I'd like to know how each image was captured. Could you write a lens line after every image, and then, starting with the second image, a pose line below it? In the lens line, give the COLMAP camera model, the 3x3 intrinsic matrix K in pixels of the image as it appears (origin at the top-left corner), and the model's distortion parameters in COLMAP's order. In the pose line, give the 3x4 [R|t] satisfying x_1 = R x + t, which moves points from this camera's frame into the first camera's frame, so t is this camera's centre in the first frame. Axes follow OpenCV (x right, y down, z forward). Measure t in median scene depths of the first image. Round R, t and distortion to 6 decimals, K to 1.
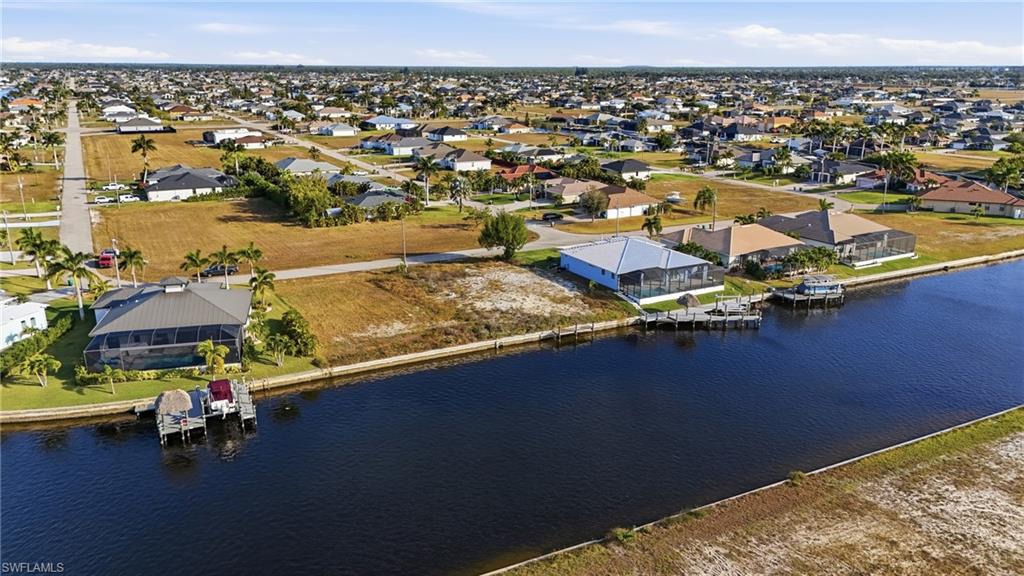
lens RADIAL K [[778.4, 0, 516.4], [0, 778.4, 286.2], [0, 0, 1]] dist [0.070723, -0.064591]
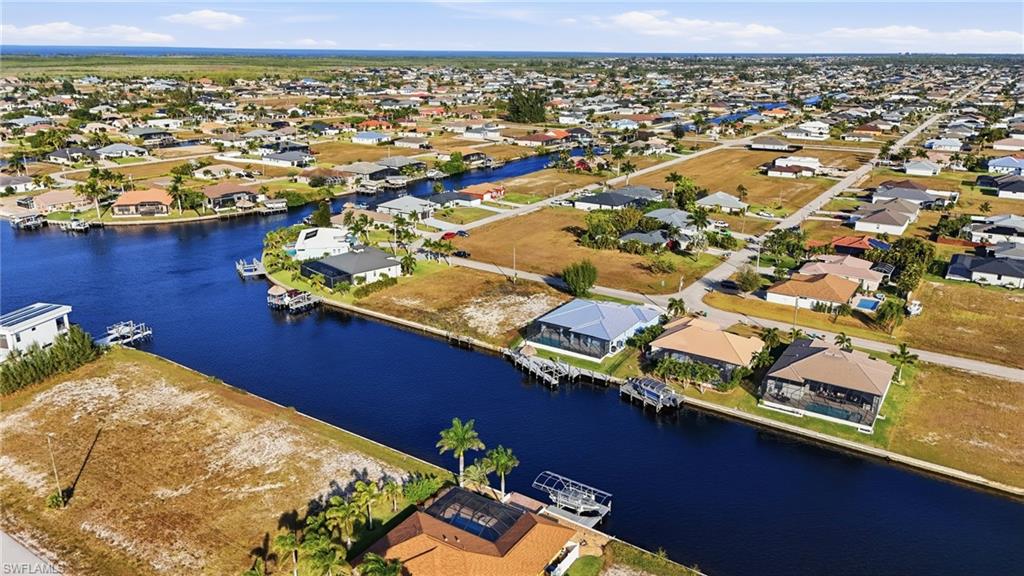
lens RADIAL K [[778.4, 0, 516.4], [0, 778.4, 286.2], [0, 0, 1]] dist [0.070723, -0.064591]
pose [[0.480037, 0.268949, -0.835004, 1.109844], [-0.258560, 0.952938, 0.158290, -0.251497], [0.838279, 0.139913, 0.526985, 0.219952]]
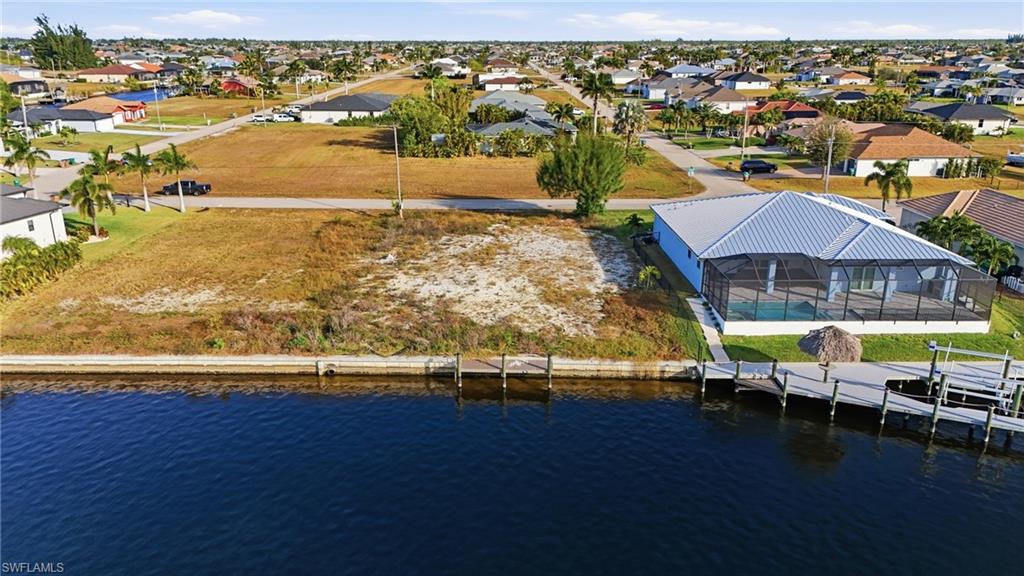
lens RADIAL K [[778.4, 0, 516.4], [0, 778.4, 286.2], [0, 0, 1]] dist [0.070723, -0.064591]
pose [[0.886967, 0.138265, -0.440651, 0.211517], [-0.128577, 0.990339, 0.051935, -0.008301], [0.443575, 0.010593, 0.896175, 0.500517]]
